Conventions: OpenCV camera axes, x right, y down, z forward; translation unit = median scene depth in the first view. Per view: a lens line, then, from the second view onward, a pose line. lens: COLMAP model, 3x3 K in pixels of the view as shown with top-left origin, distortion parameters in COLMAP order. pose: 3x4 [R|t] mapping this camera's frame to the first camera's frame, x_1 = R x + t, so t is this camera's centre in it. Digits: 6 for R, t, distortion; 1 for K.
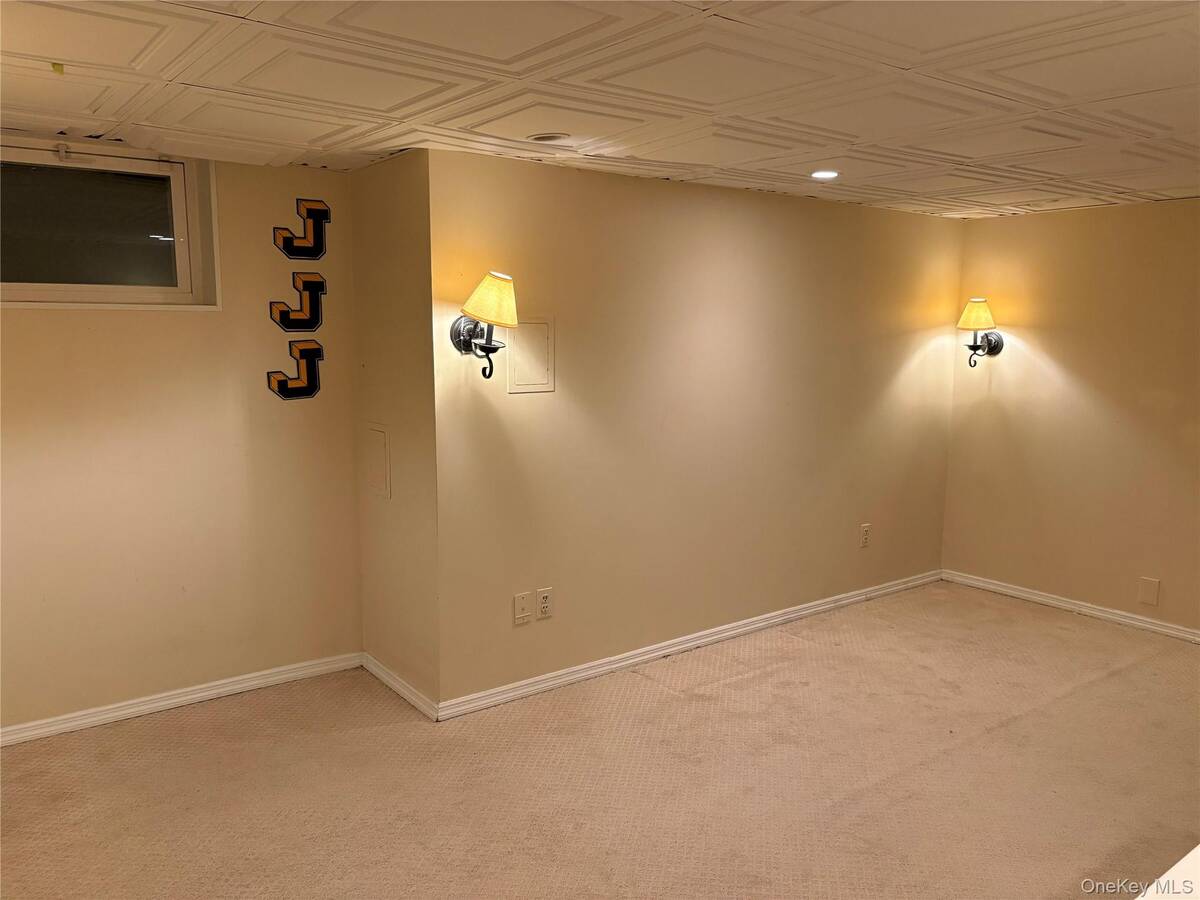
lens RADIAL K [[930.4, 0, 600.0], [0, 930.4, 450.0], [0, 0, 1]] dist [-0.000027, -0.000818]
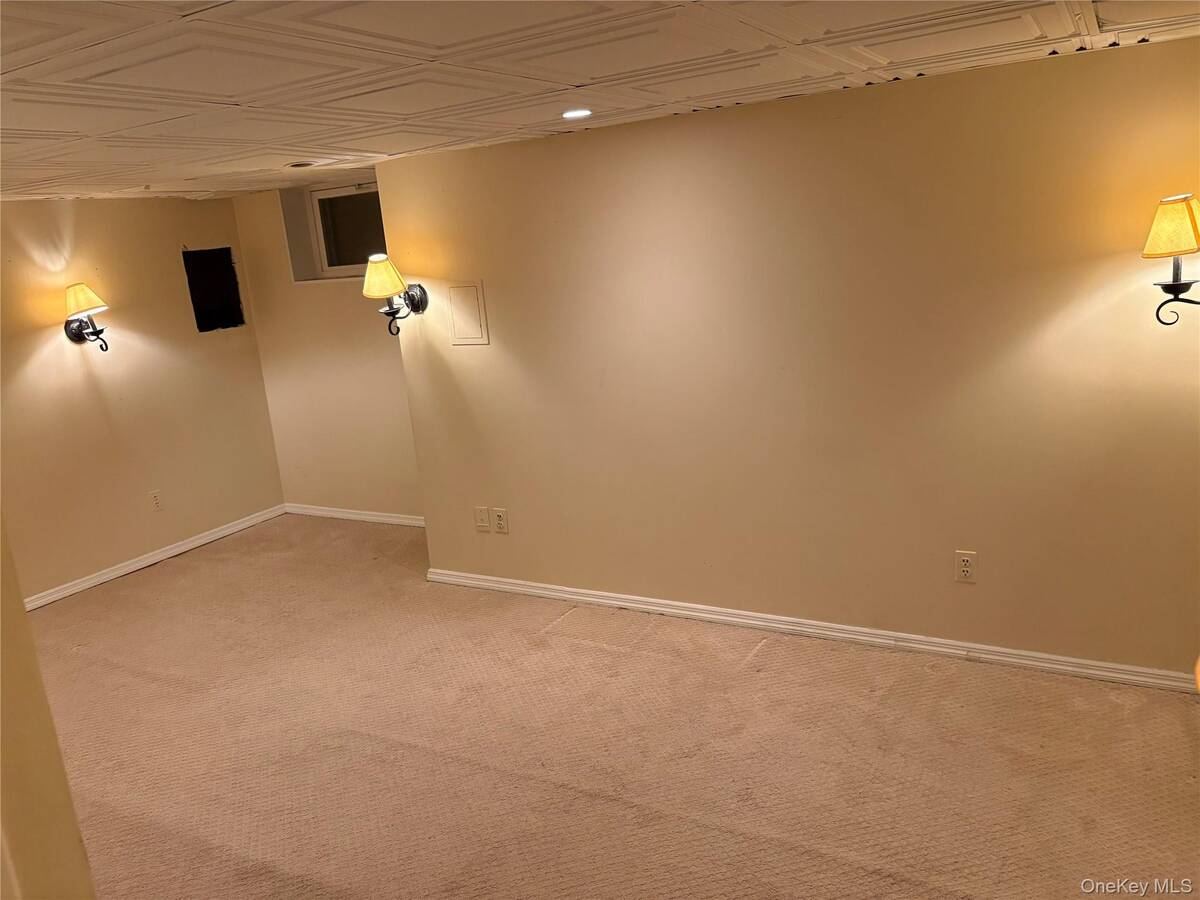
lens RADIAL K [[904.3, 0, 600.0], [0, 904.3, 450.0], [0, 0, 1]] dist [0.008508, 0.002763]
pose [[0.393121, 0.165532, -0.904464, 1.049899], [-0.045646, 0.985962, 0.160608, -0.120265], [0.918353, -0.021853, 0.395158, 0.672078]]
